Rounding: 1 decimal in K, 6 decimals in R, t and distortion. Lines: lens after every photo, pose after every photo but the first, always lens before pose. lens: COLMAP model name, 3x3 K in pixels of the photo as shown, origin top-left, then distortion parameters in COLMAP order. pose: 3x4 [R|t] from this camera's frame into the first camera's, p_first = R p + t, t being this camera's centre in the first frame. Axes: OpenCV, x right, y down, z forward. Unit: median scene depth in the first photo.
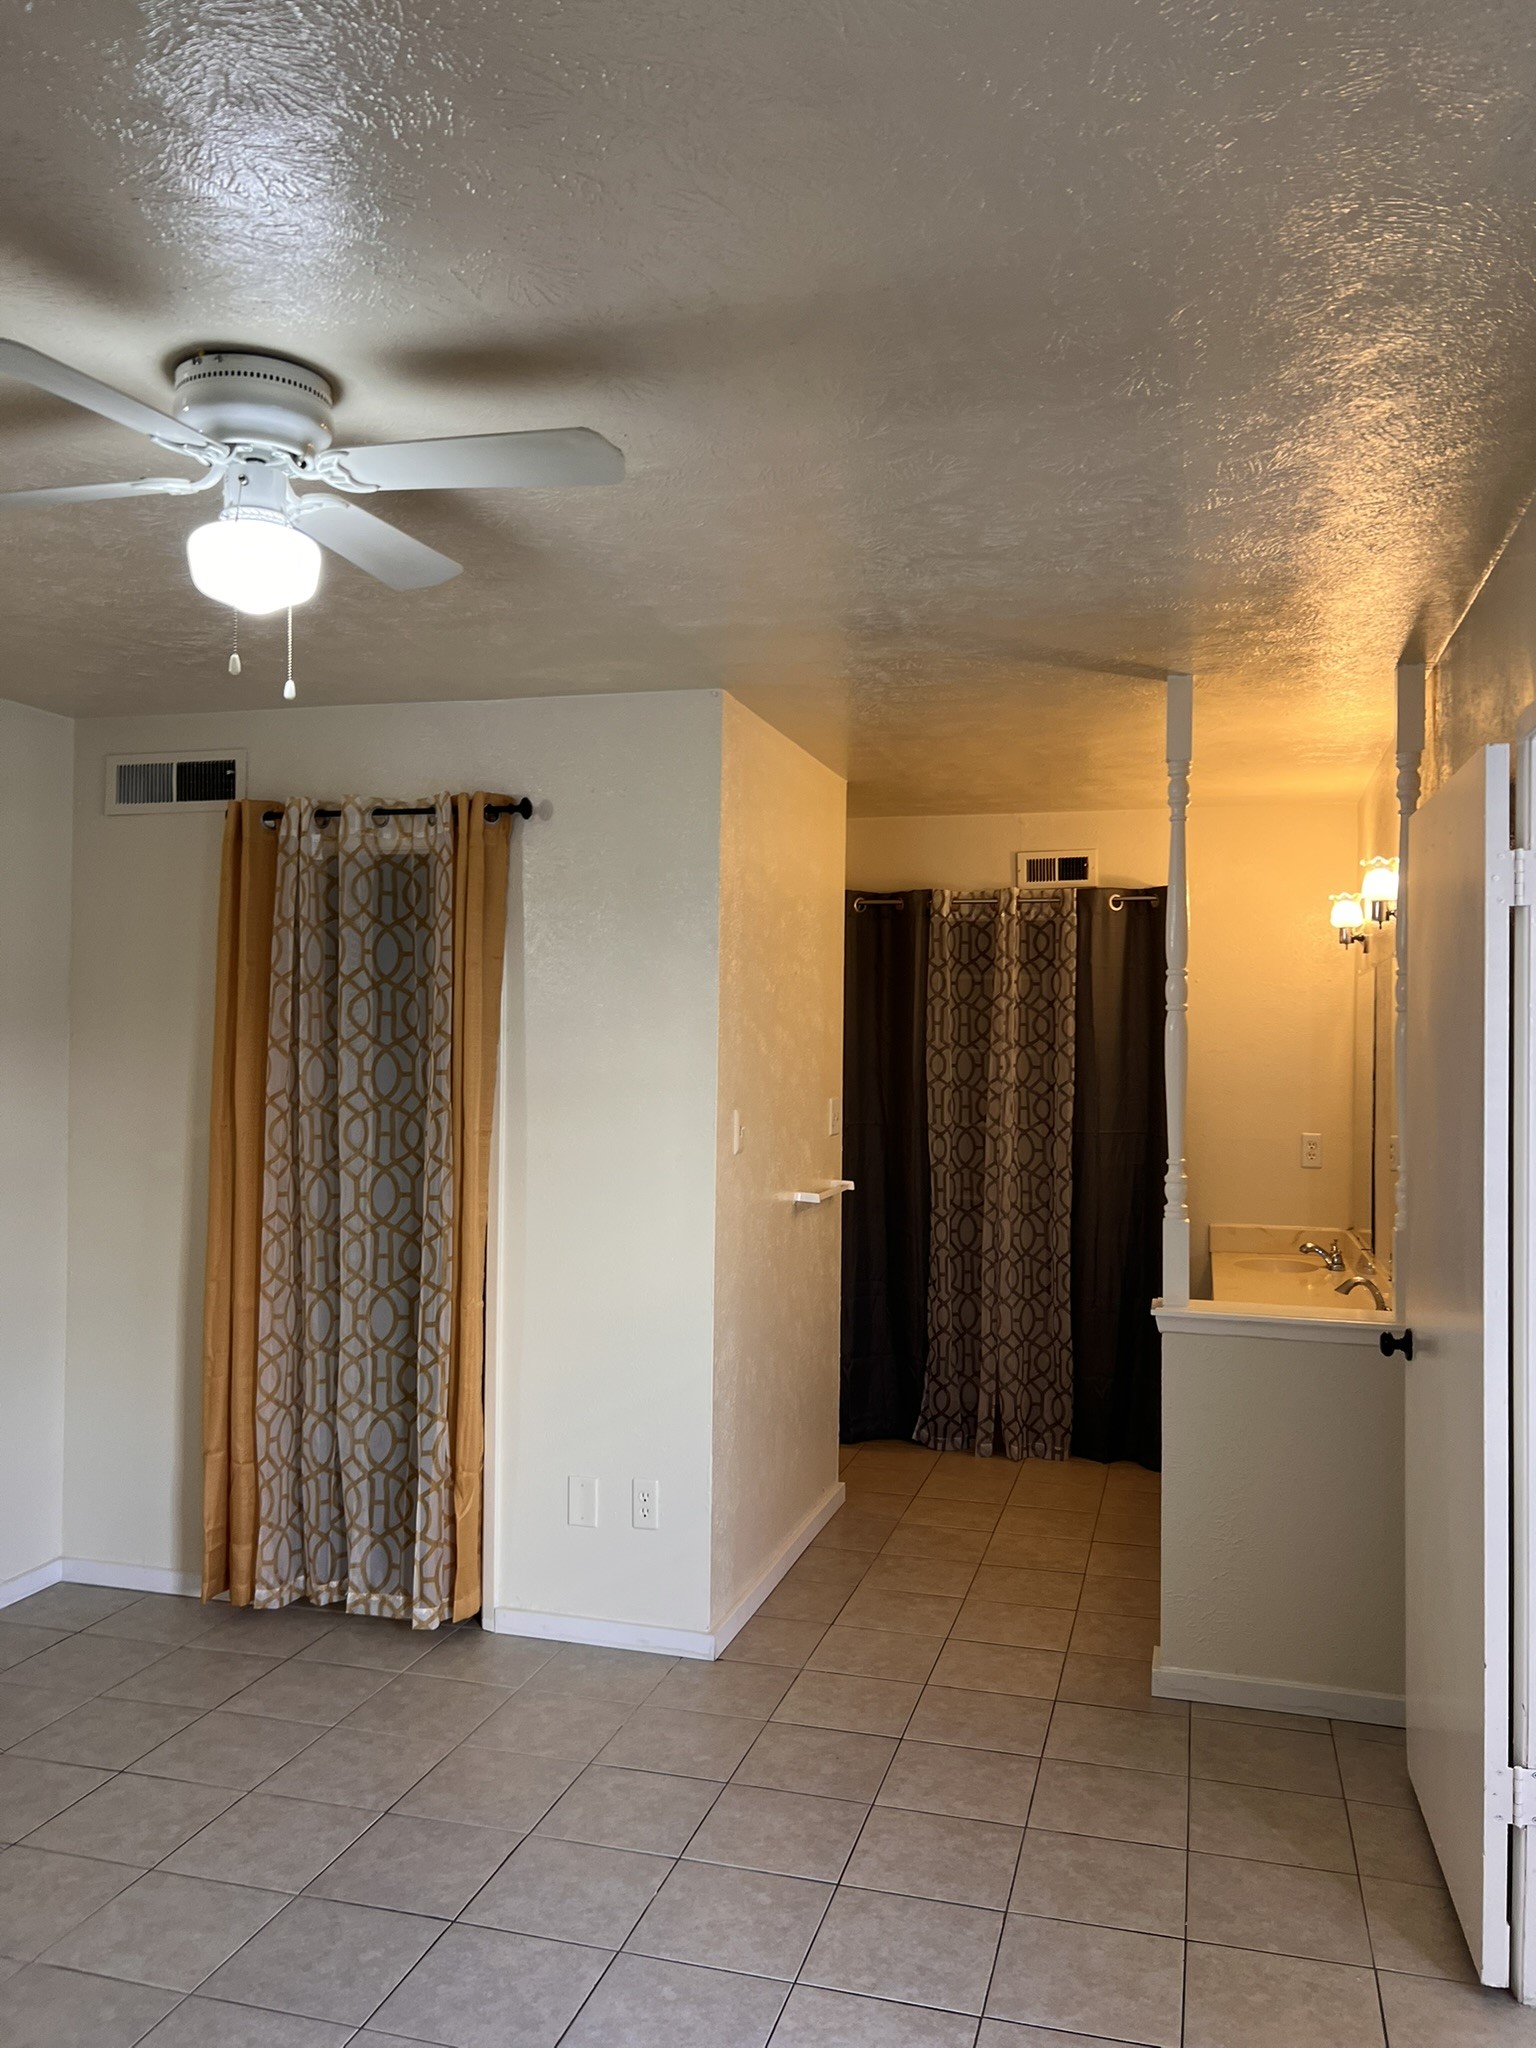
lens RADIAL K [[1543.9, 0, 779.9], [0, 1543.9, 1014.8], [0, 0, 1]] dist [0.046679, -0.049818]
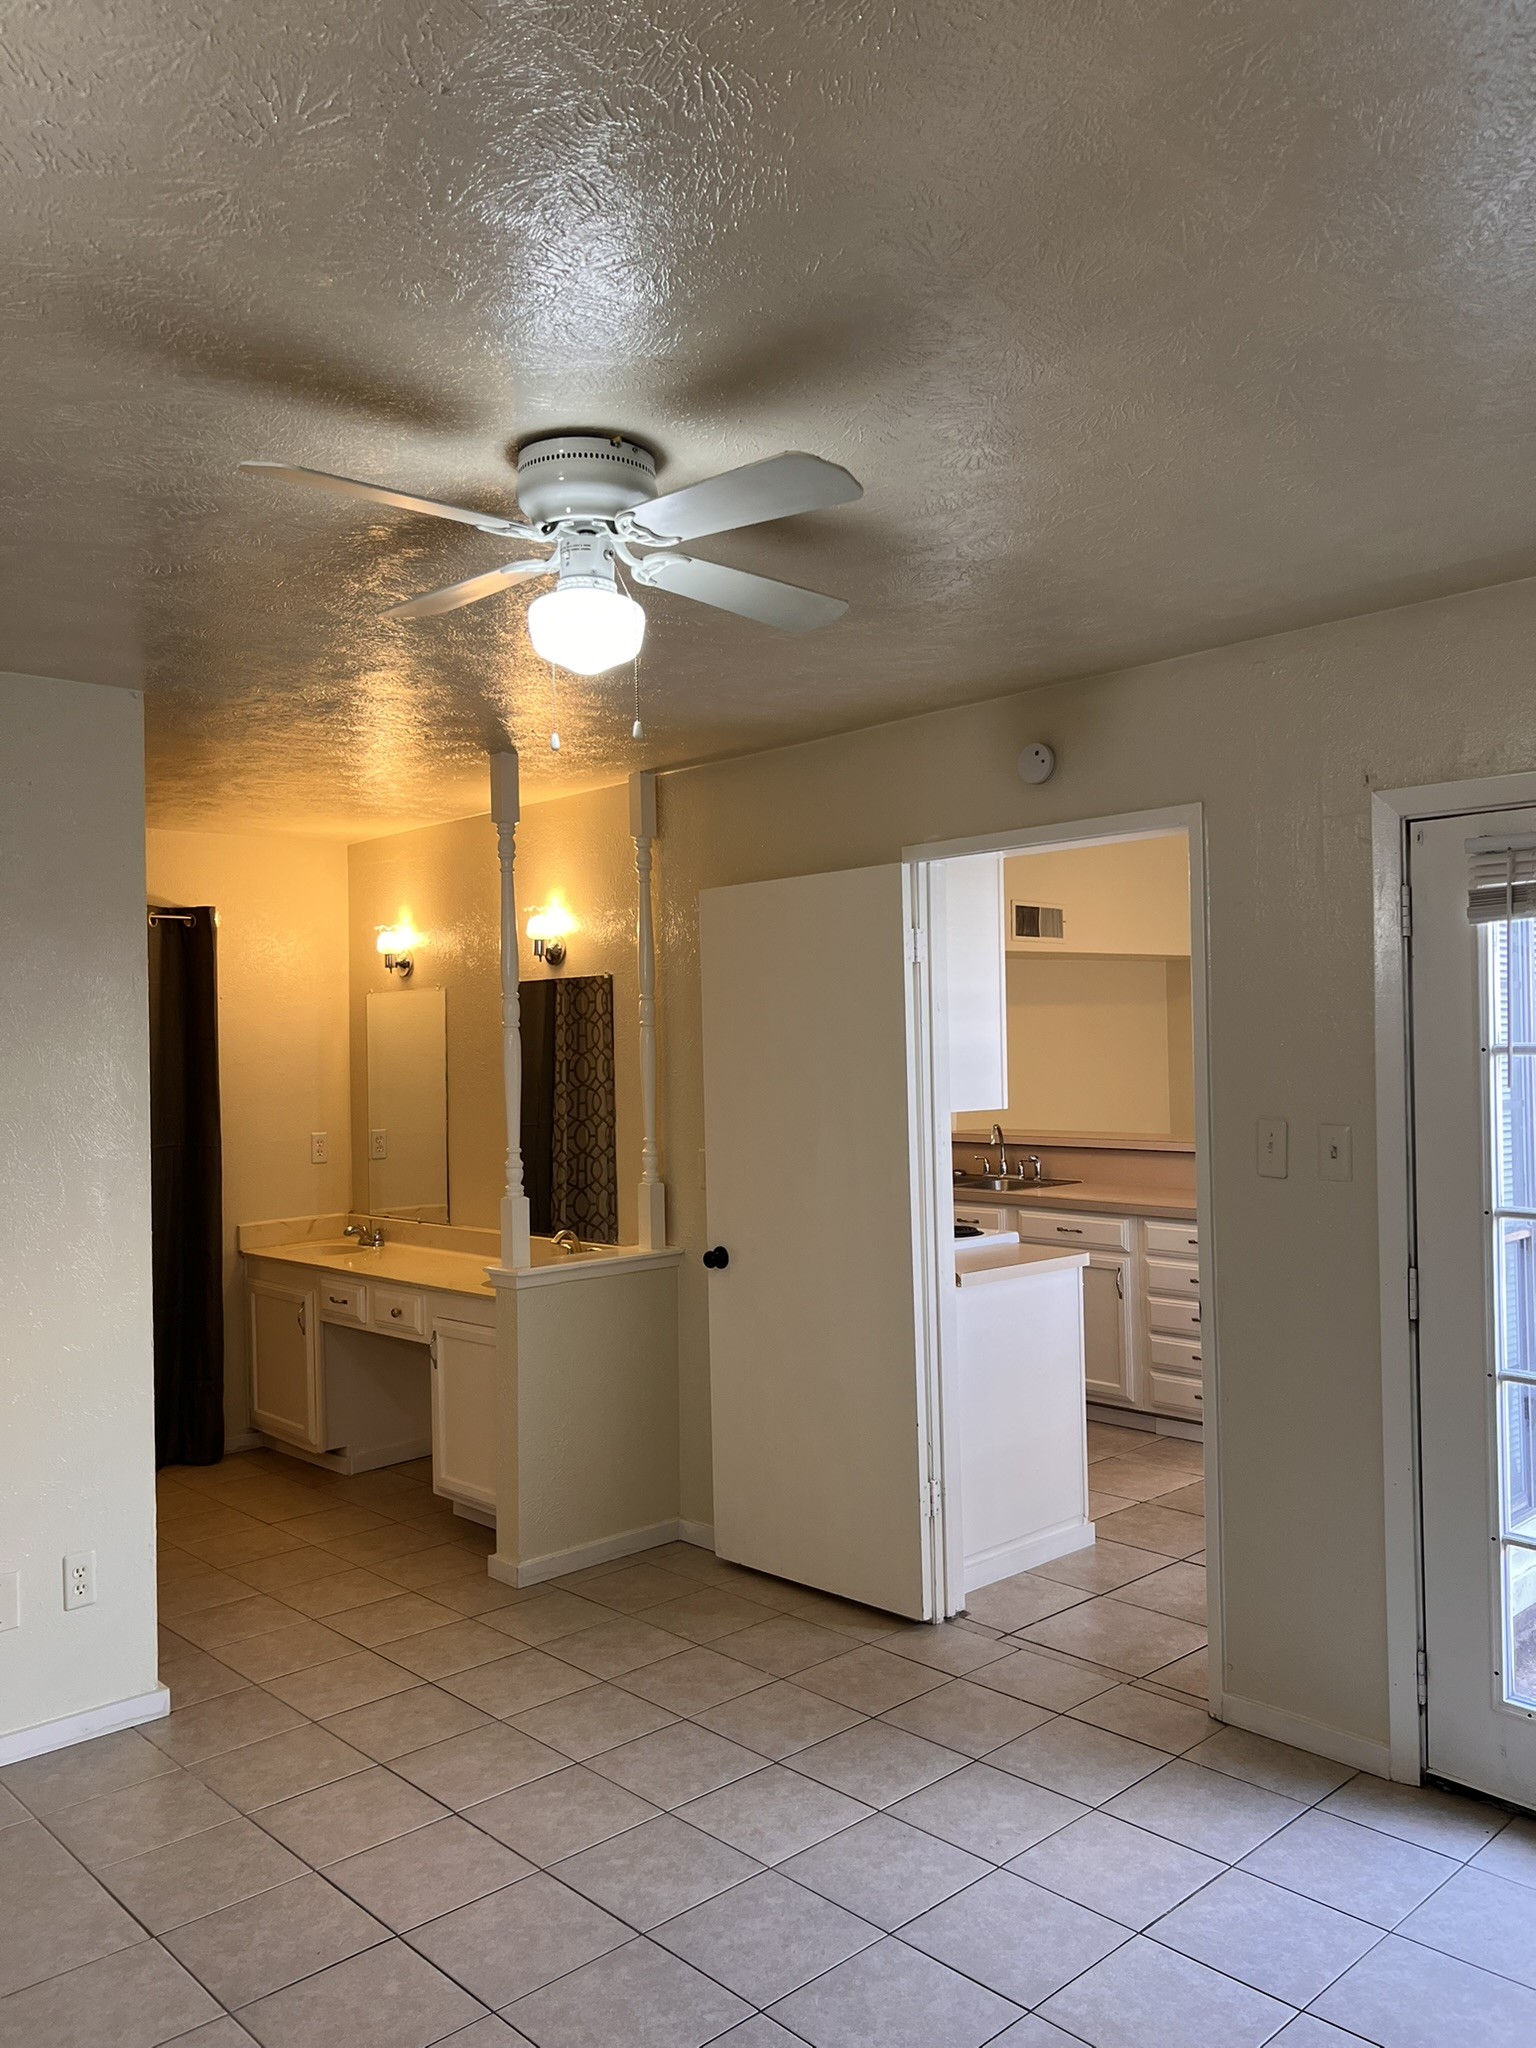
lens RADIAL K [[1543.9, 0, 774.2], [0, 1543.9, 1030.2], [0, 0, 1]] dist [0.046679, -0.049818]
pose [[0.521804, -0.015615, 0.852922, -0.667293], [0.011488, 0.999870, 0.011277, -0.011562], [-0.852988, 0.003914, 0.521916, 0.184409]]
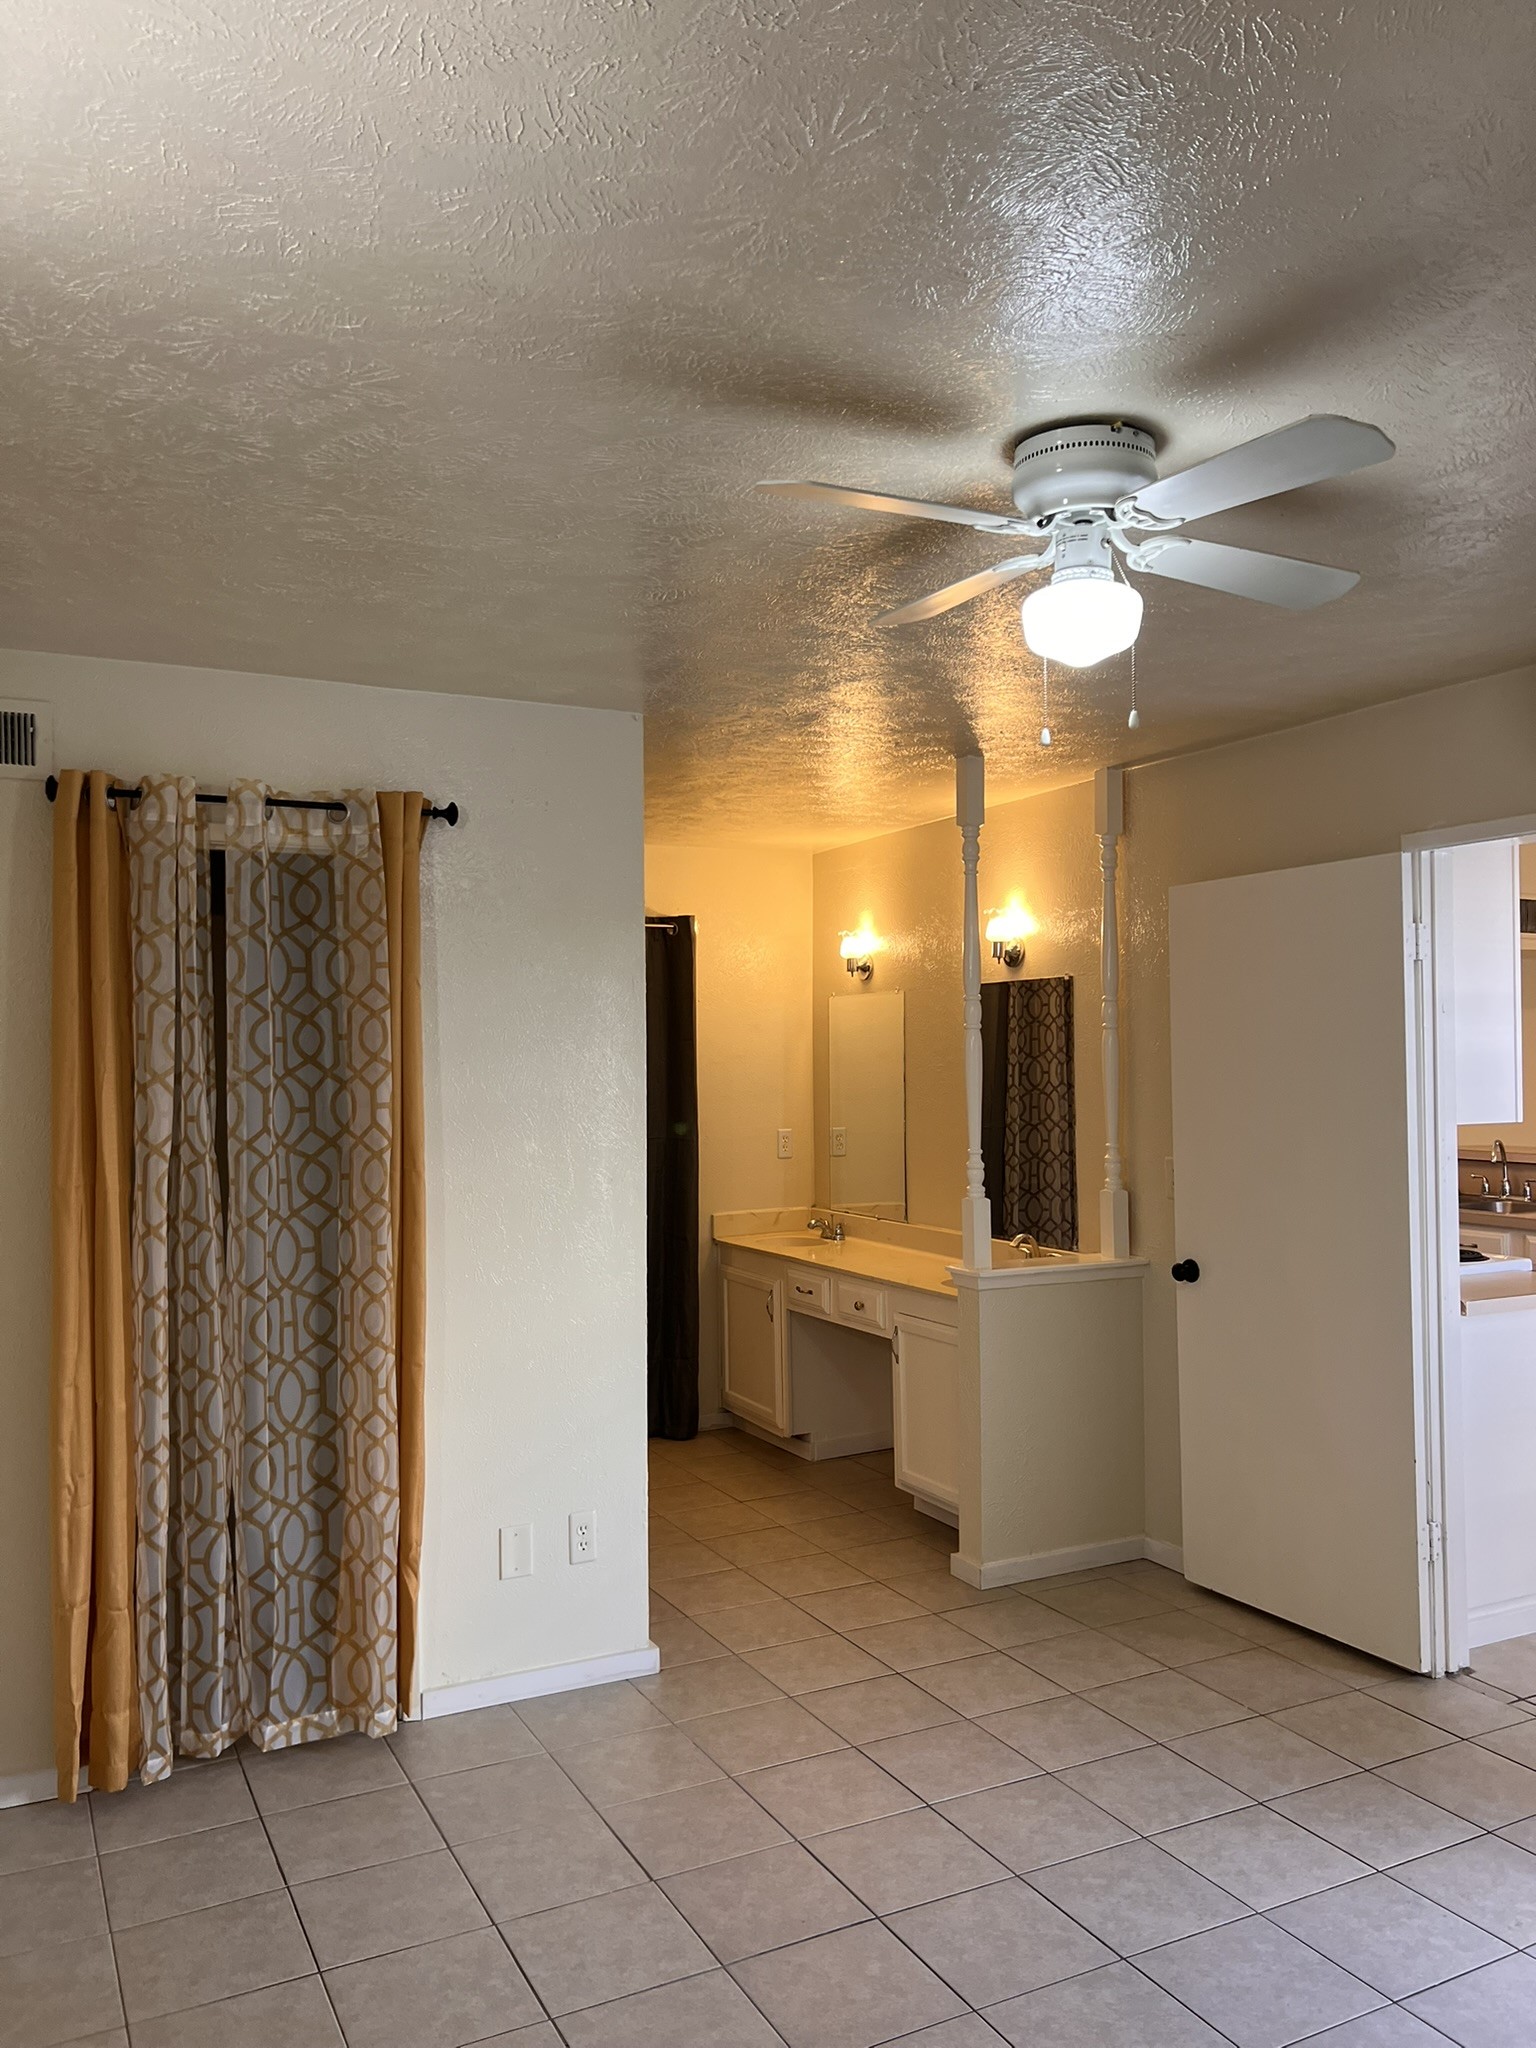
lens RADIAL K [[1543.9, 0, 776.5], [0, 1543.9, 1031.2], [0, 0, 1]] dist [0.046679, -0.049818]
pose [[0.737952, -0.009545, 0.674786, -0.676130], [0.007312, 0.999954, 0.006148, -0.009355], [-0.674814, 0.000397, 0.737988, 0.200937]]
